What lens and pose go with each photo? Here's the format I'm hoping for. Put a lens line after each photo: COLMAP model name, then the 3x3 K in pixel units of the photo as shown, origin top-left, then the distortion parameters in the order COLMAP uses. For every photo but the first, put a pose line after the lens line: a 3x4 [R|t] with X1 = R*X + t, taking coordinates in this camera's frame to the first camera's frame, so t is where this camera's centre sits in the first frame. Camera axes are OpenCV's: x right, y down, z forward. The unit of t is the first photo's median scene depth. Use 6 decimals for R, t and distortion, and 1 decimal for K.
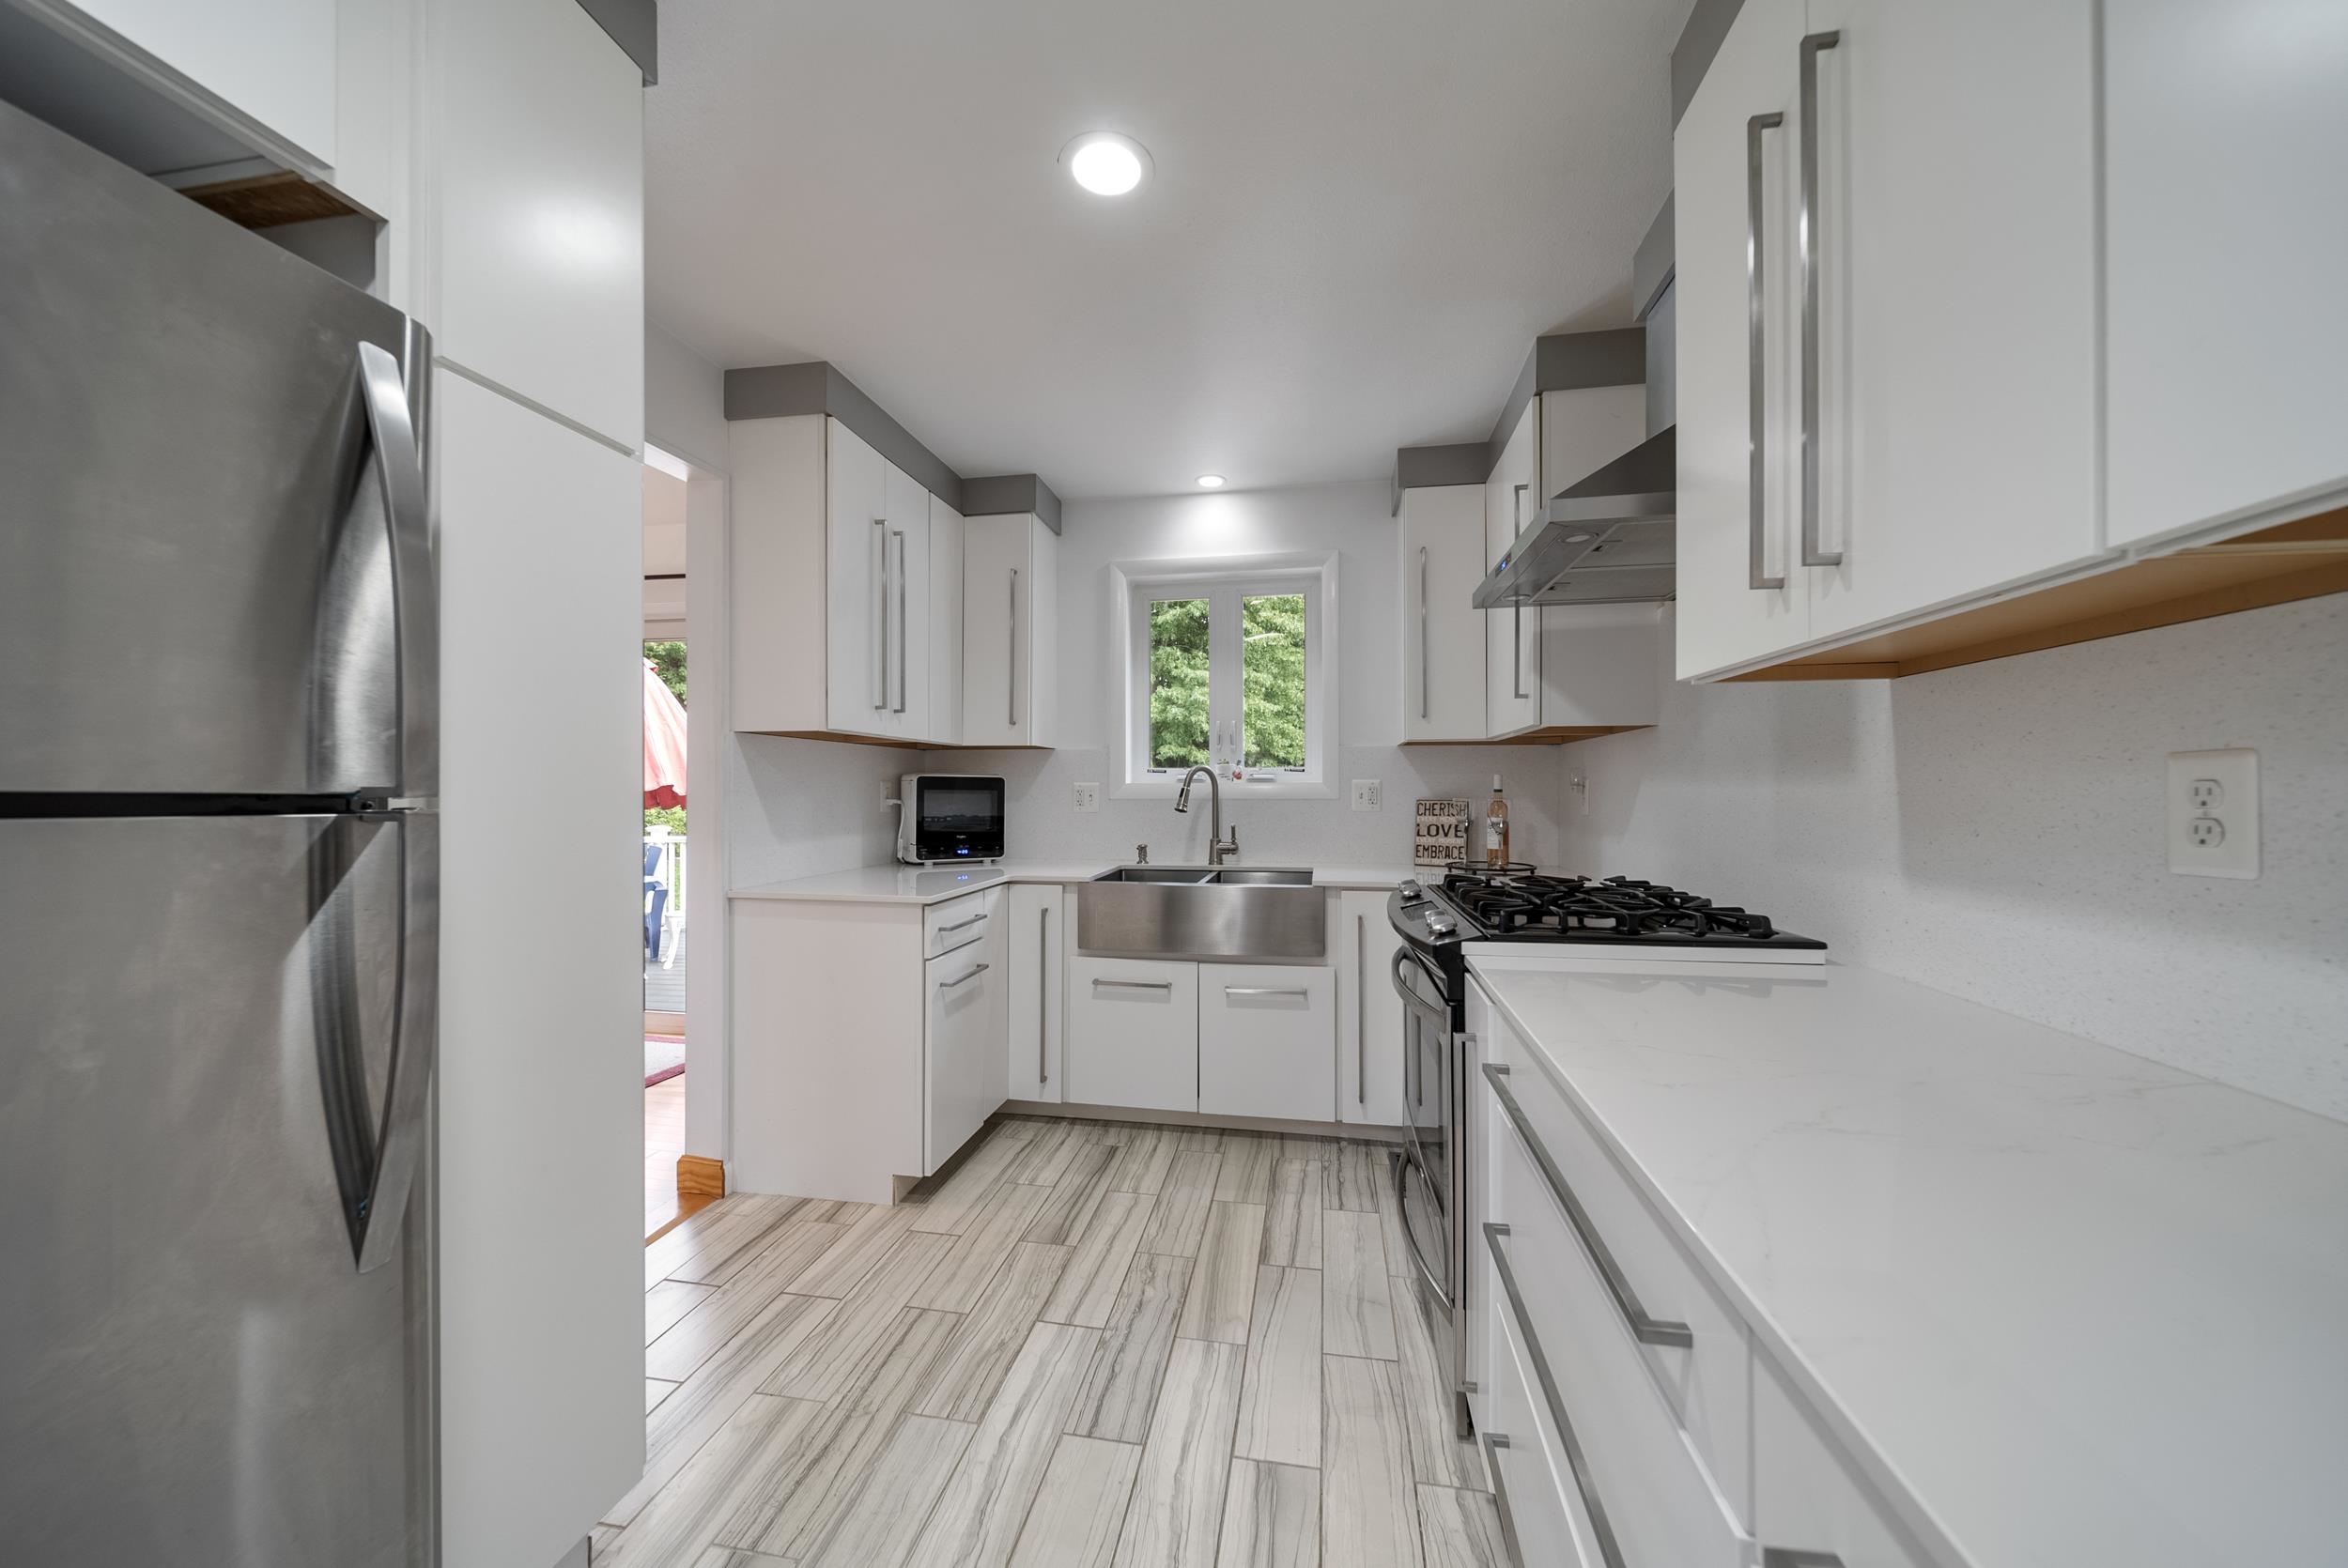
lens RADIAL K [[833.8, 0, 1175.5], [0, 833.8, 778.7], [0, 0, 1]] dist [-0.002061, -0.000266]
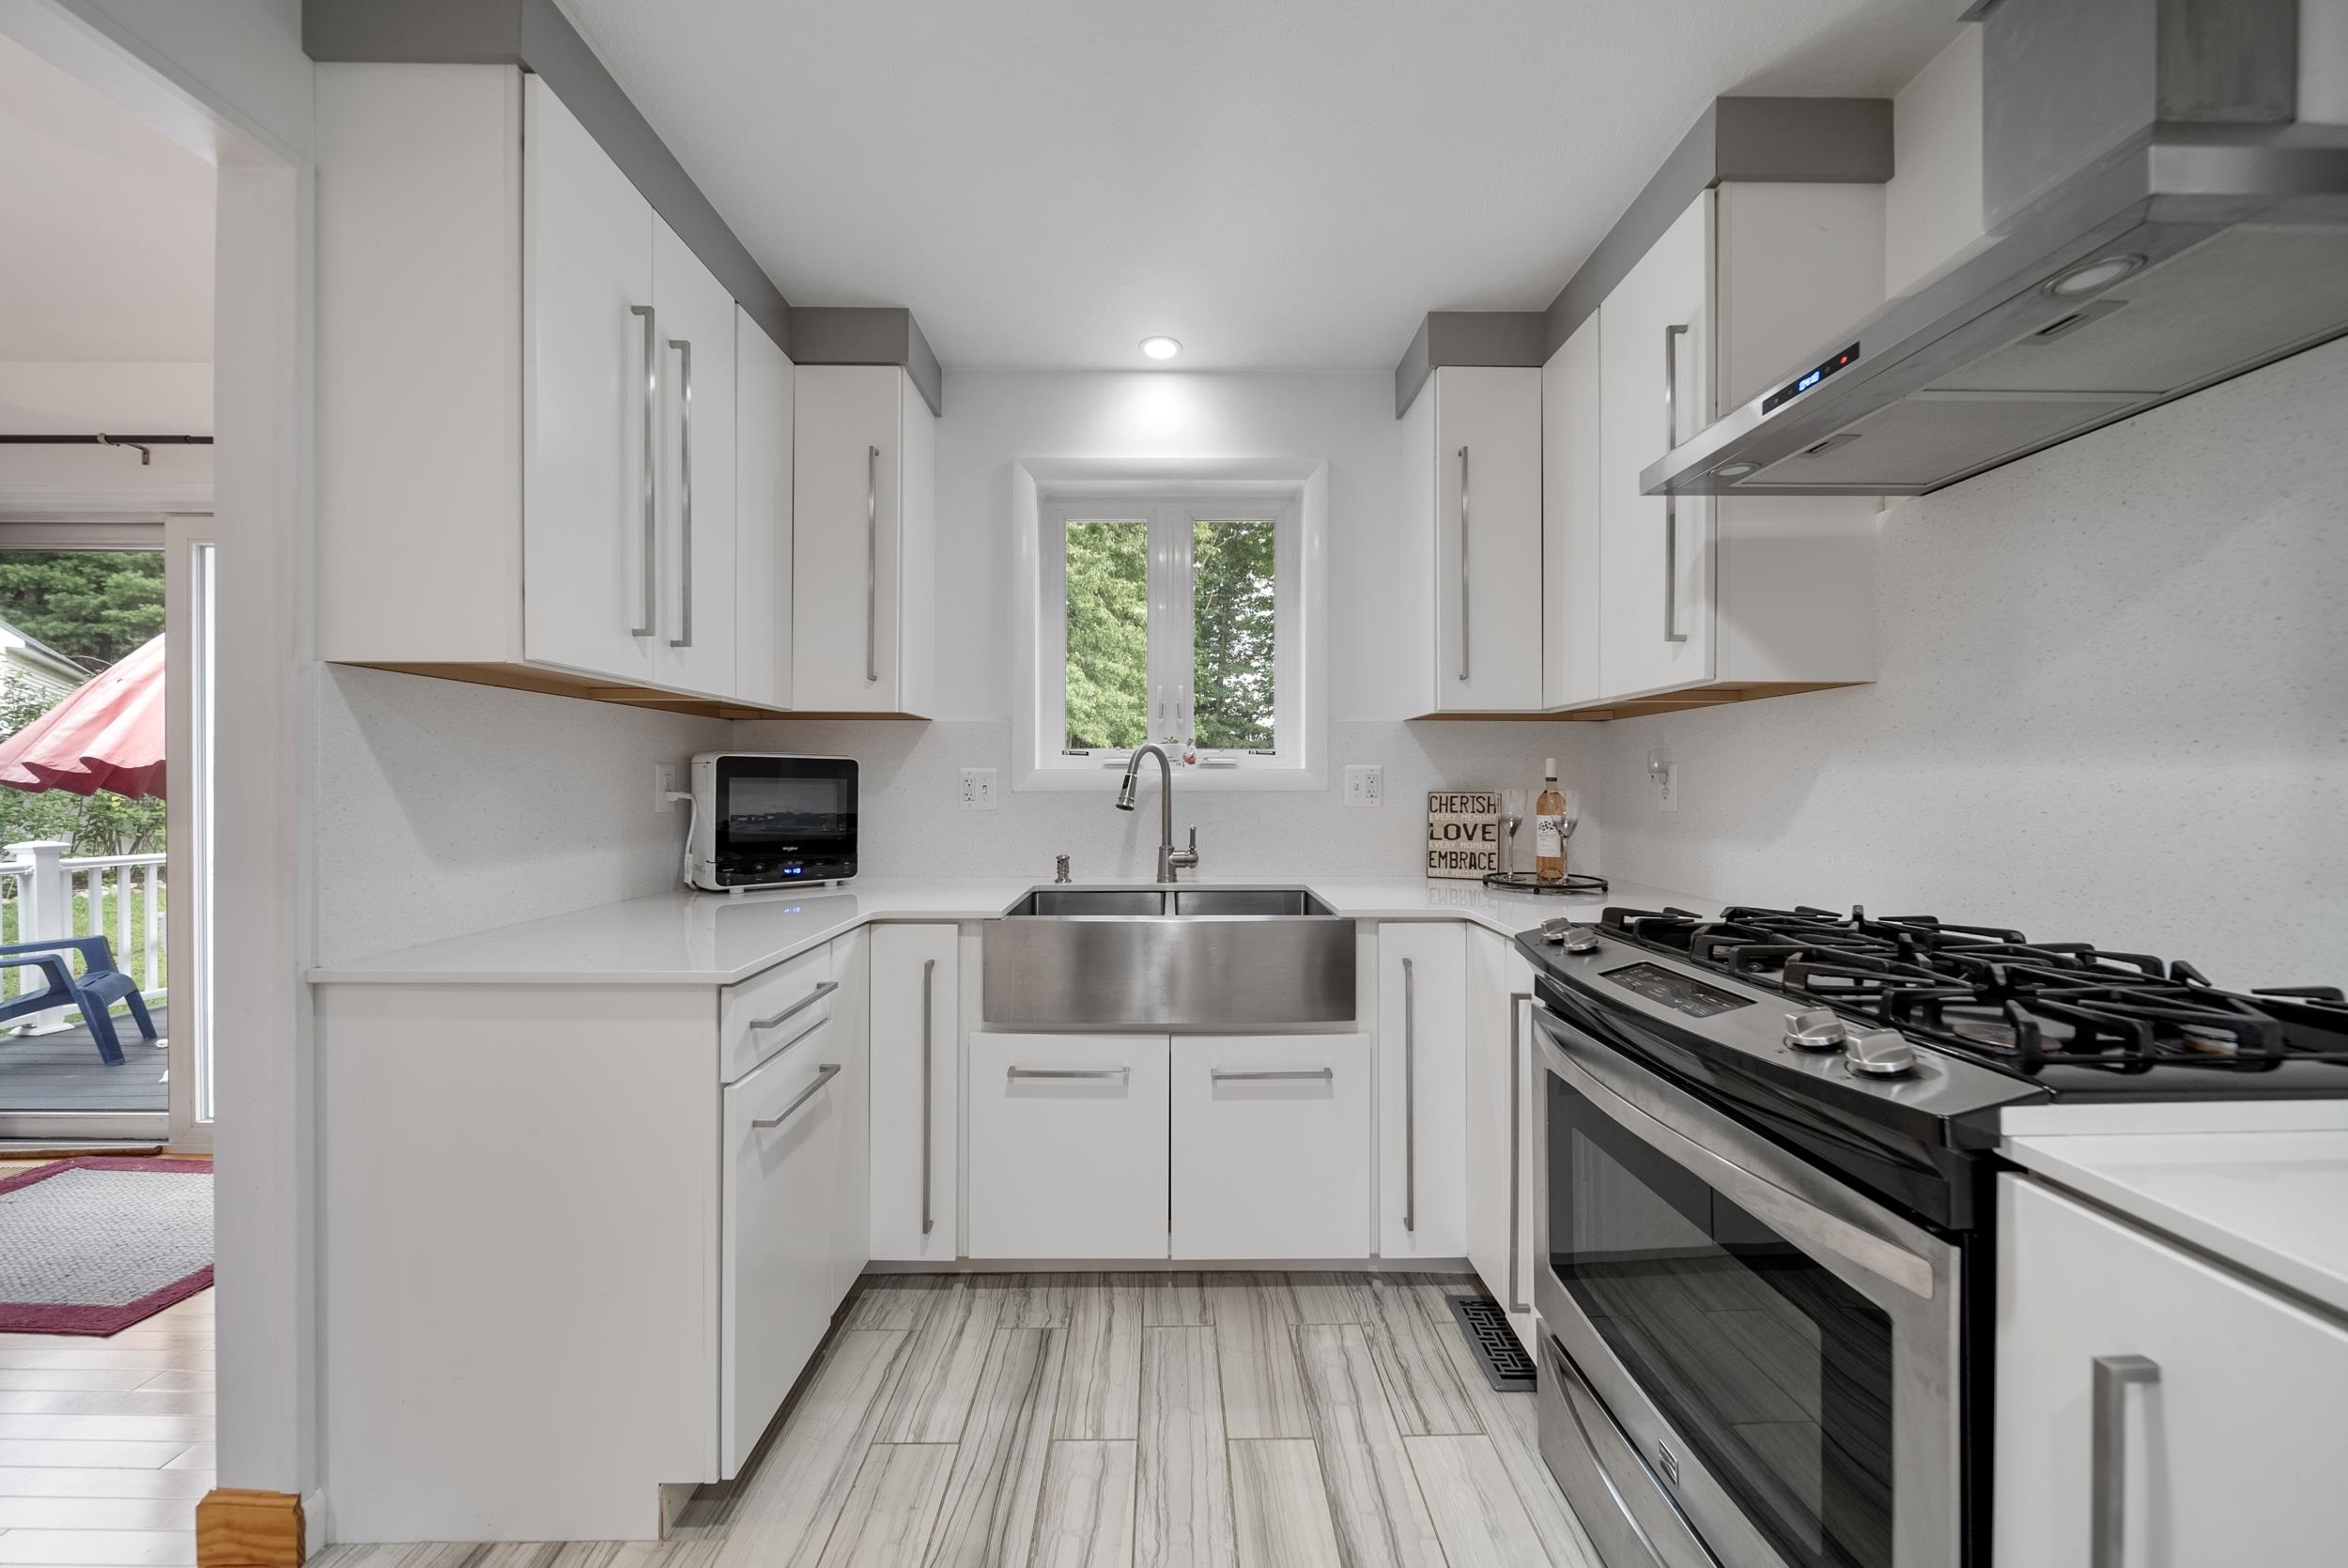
lens RADIAL K [[833.8, 0, 1175.5], [0, 833.8, 778.7], [0, 0, 1]] dist [-0.002061, -0.000266]
pose [[0.982731, 0.001709, 0.185034, -0.089588], [-0.003009, 0.999973, 0.006749, 0.009939], [-0.185017, -0.007189, 0.982709, 0.333674]]
